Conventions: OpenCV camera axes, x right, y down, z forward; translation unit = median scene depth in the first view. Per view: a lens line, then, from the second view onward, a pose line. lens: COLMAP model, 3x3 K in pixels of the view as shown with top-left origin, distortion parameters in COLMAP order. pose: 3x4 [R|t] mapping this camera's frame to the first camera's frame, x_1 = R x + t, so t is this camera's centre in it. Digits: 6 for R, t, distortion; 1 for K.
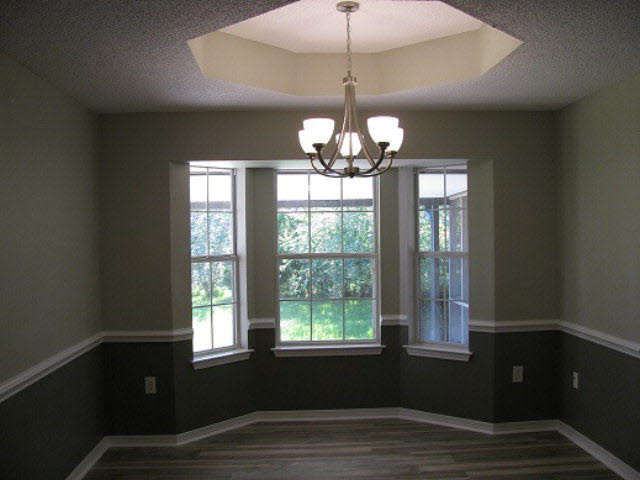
lens RADIAL K [[660.8, 0, 320.0], [0, 660.8, 240.0], [0, 0, 1]] dist [-0.219797, 0.249370]
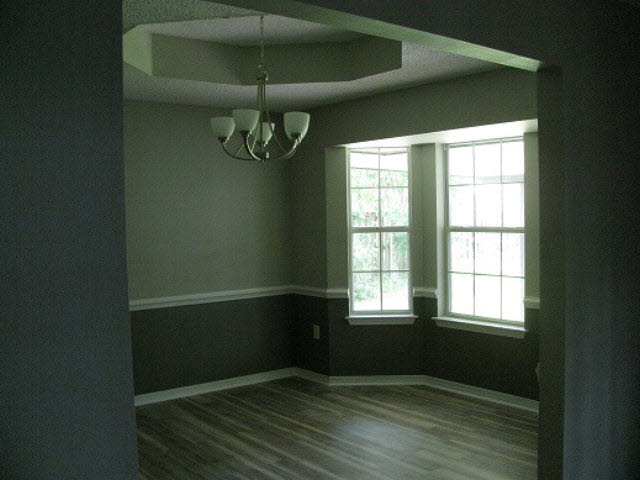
lens RADIAL K [[660.8, 0, 320.0], [0, 660.8, 240.0], [0, 0, 1]] dist [-0.219797, 0.249370]
pose [[0.580151, 0.036220, -0.813703, 0.738784], [0.005454, 0.998816, 0.048348, -0.009647], [0.814490, -0.032487, 0.579267, 0.284332]]
